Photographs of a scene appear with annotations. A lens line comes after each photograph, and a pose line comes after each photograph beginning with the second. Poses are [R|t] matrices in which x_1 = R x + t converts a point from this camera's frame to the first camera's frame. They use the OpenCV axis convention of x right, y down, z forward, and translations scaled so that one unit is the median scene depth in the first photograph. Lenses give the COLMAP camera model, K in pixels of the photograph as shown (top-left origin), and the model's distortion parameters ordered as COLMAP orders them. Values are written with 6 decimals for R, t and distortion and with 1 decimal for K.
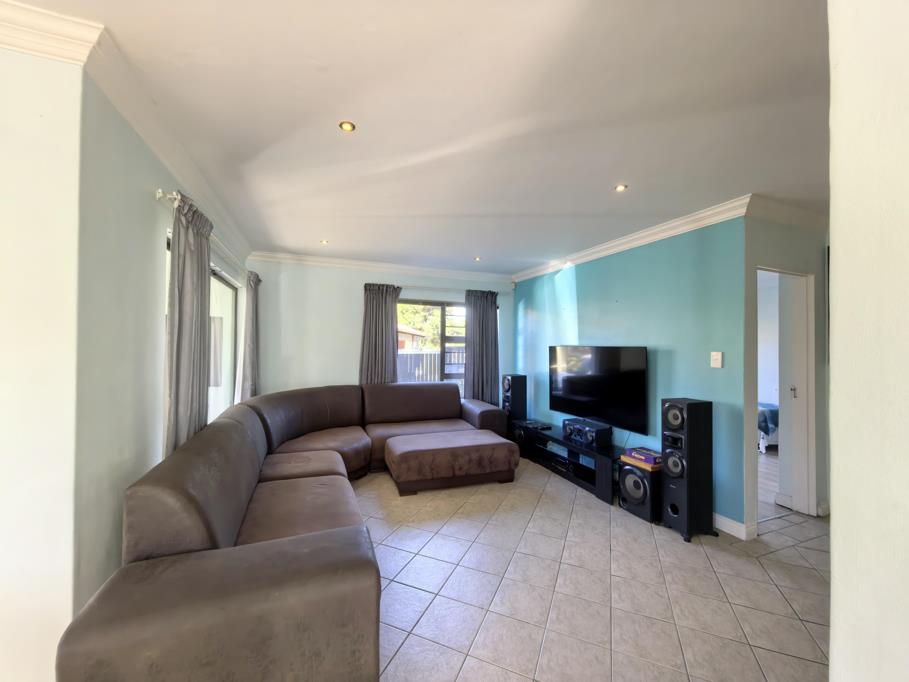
lens RADIAL K [[367.4, 0, 456.5], [0, 367.4, 342.6], [0, 0, 1]] dist [0.001903, 0.002237]
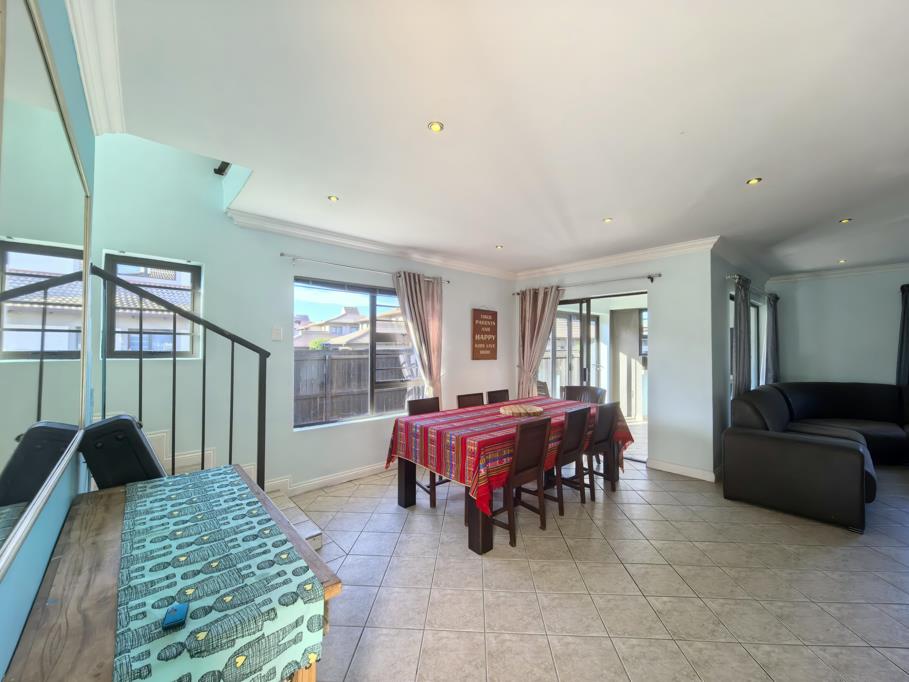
lens RADIAL K [[351.1, 0, 453.7], [0, 351.1, 342.7], [0, 0, 1]] dist [0.002254, 0.000263]
pose [[0.350074, -0.014443, -0.936611, 0.286351], [0.008961, 0.999887, -0.012069, -0.001127], [0.936679, -0.004168, 0.350164, -0.635774]]
